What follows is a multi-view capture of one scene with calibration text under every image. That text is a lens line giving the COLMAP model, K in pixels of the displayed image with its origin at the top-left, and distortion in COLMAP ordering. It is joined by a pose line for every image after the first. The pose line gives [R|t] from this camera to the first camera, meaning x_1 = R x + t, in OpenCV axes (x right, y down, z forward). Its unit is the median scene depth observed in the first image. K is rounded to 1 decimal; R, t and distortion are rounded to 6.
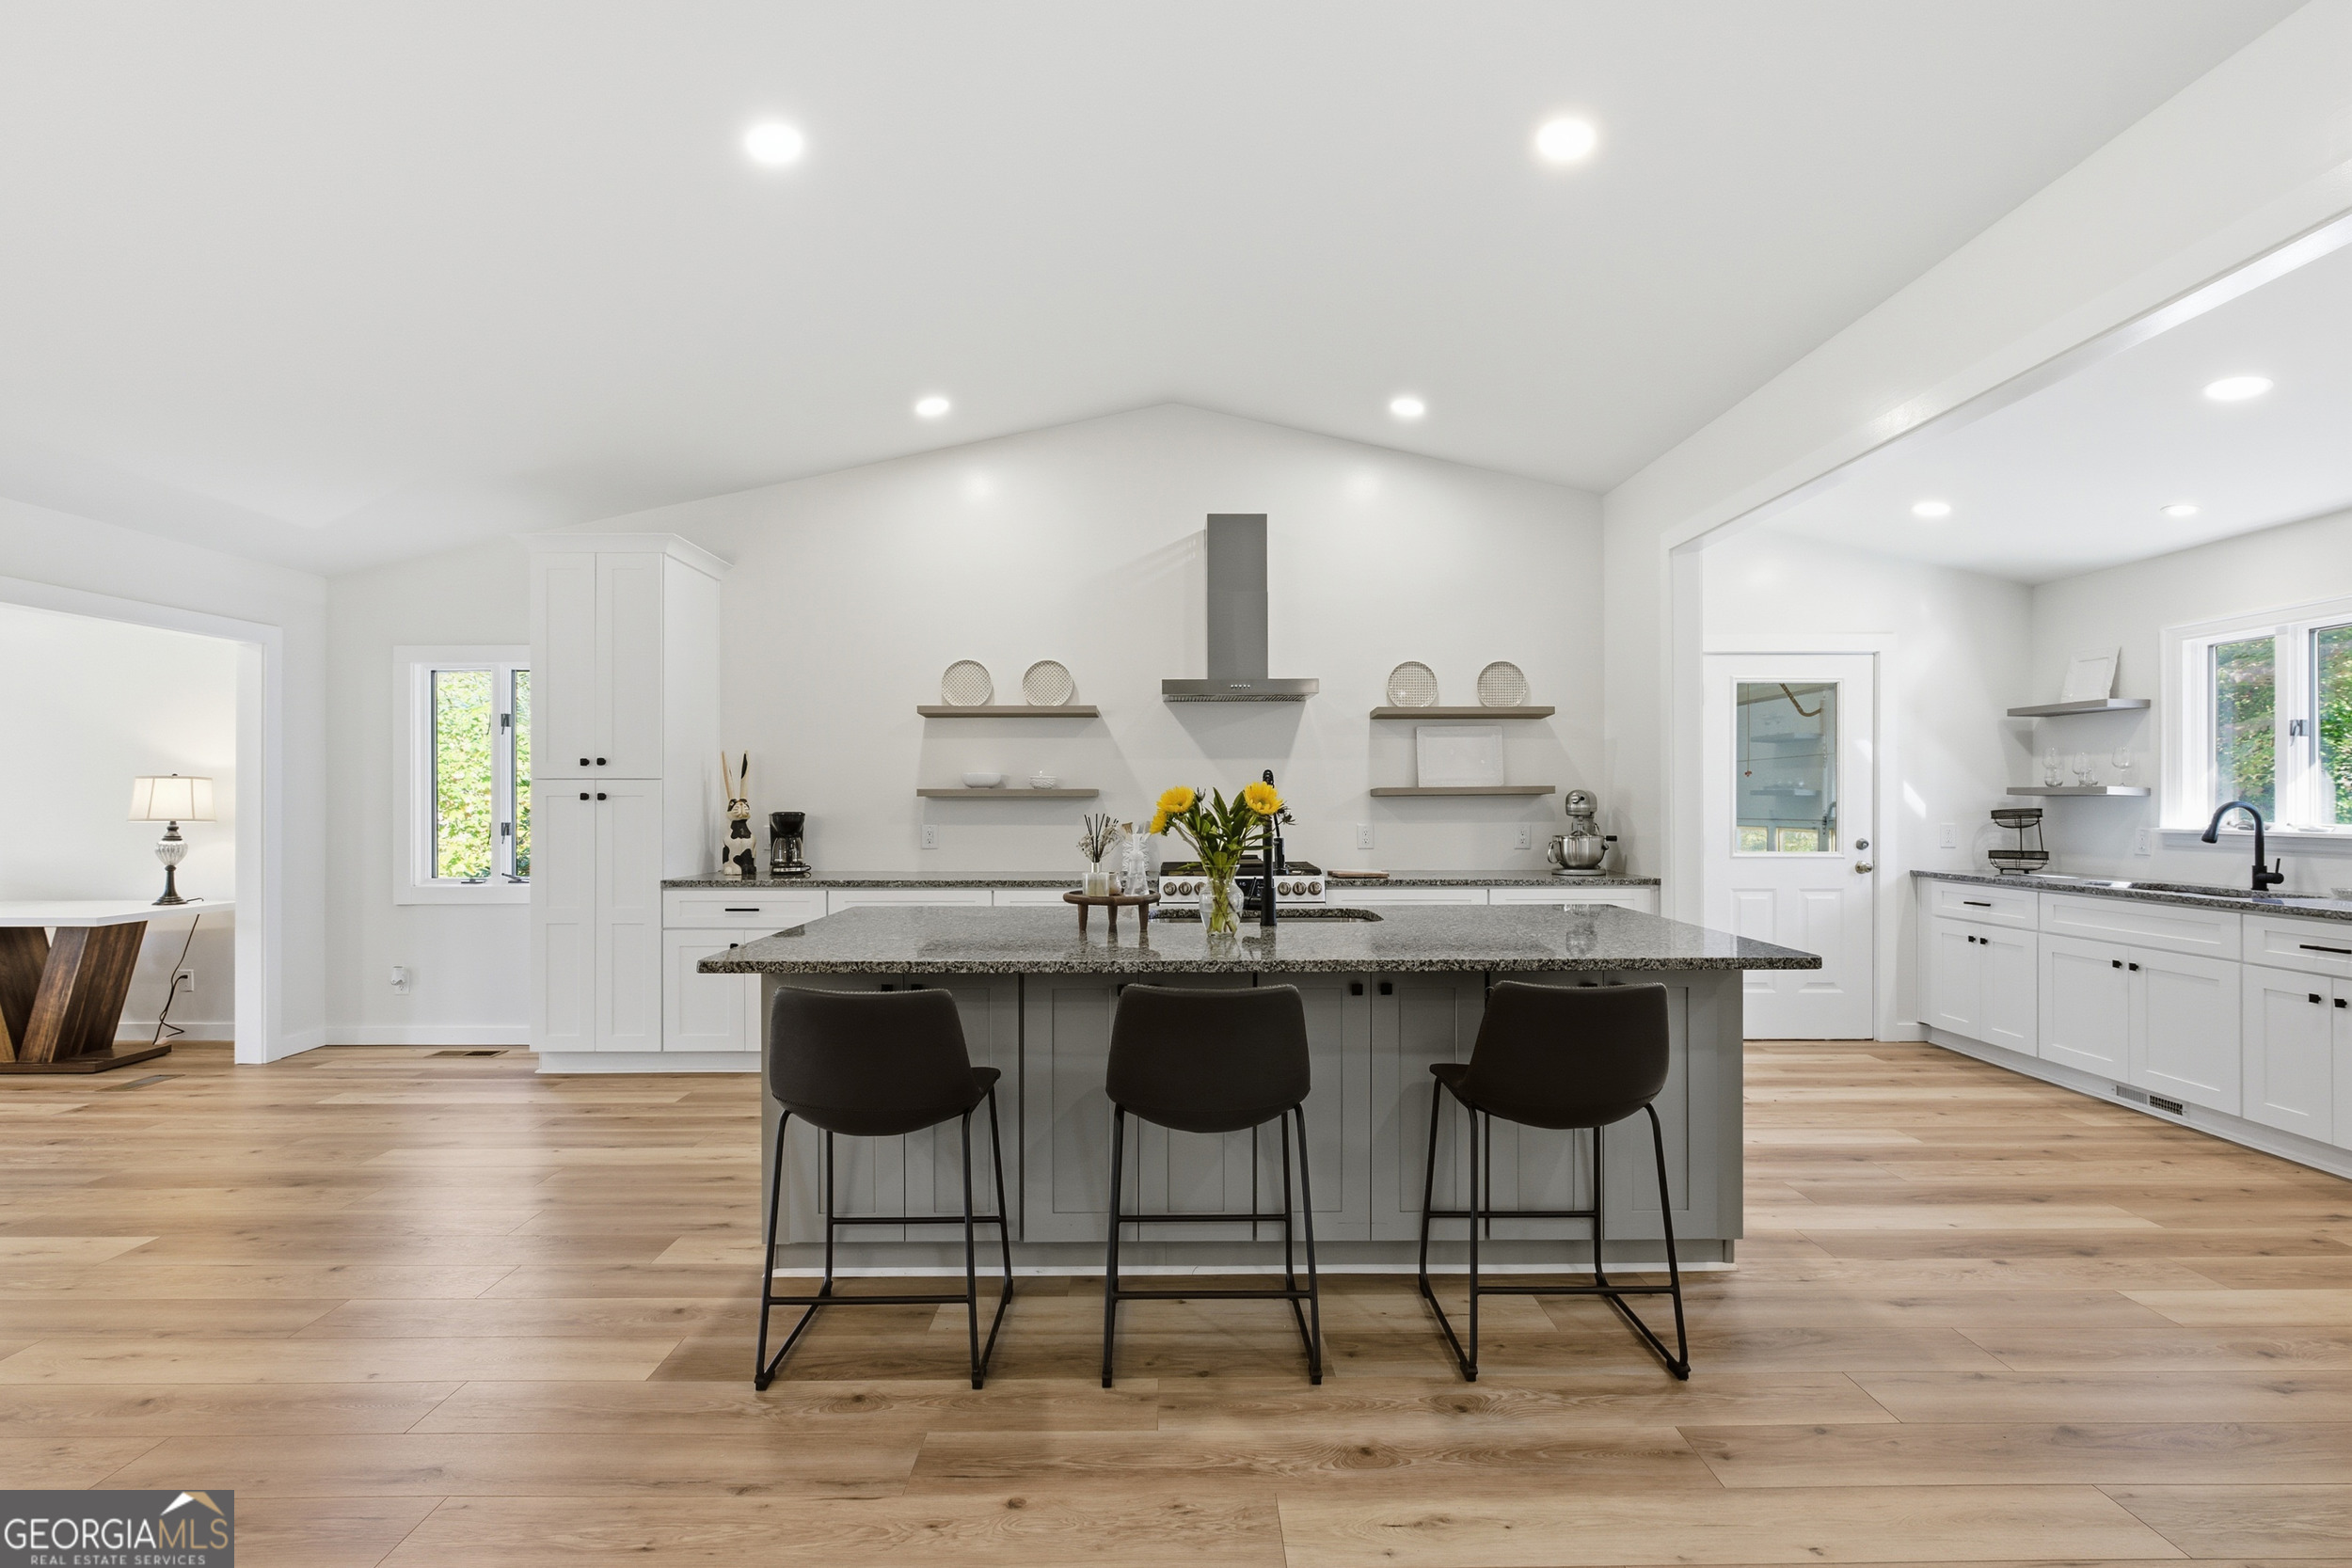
lens RADIAL K [[1060.4, 0, 1181.0], [0, 1060.4, 802.0], [0, 0, 1]] dist [0.001973, 0.000432]
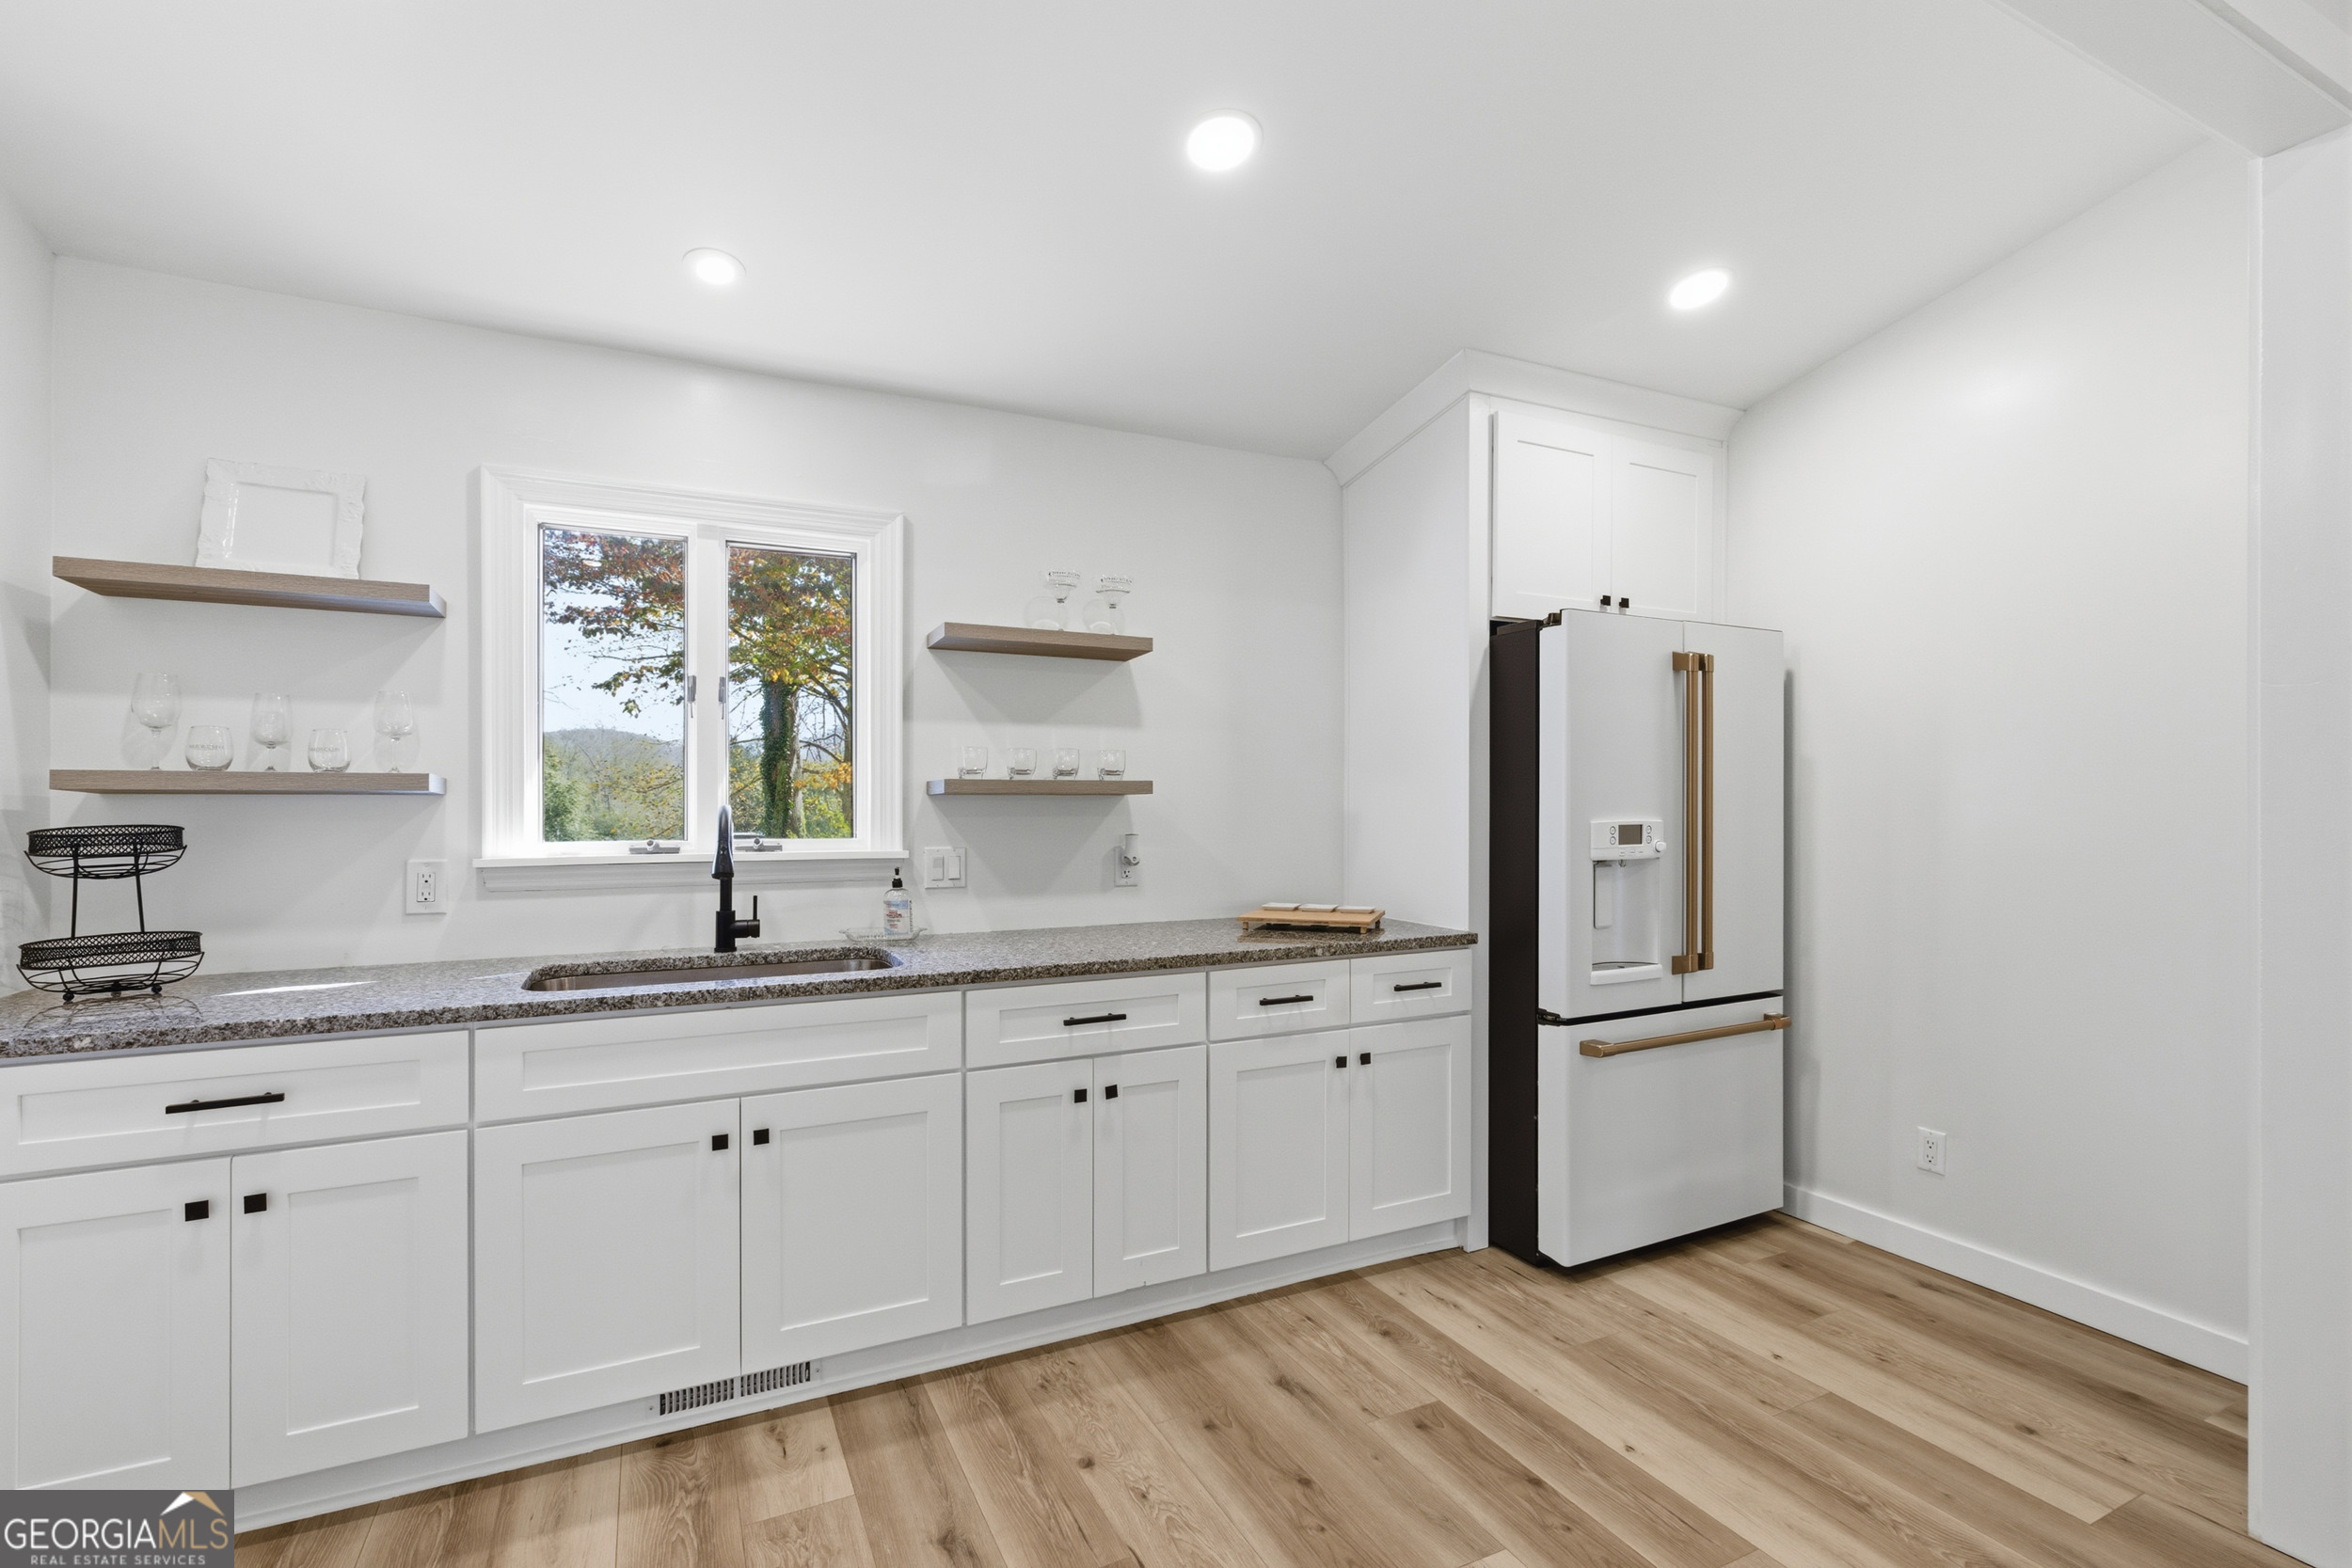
lens RADIAL K [[1061.5, 0, 1176.3], [0, 1061.5, 798.8], [0, 0, 1]] dist [-0.003970, 0.001574]
pose [[-0.434796, 0.003441, 0.900522, 0.358854], [0.001588, 0.999994, -0.003054, -0.002169], [-0.900527, 0.000102, -0.434799, 1.038673]]
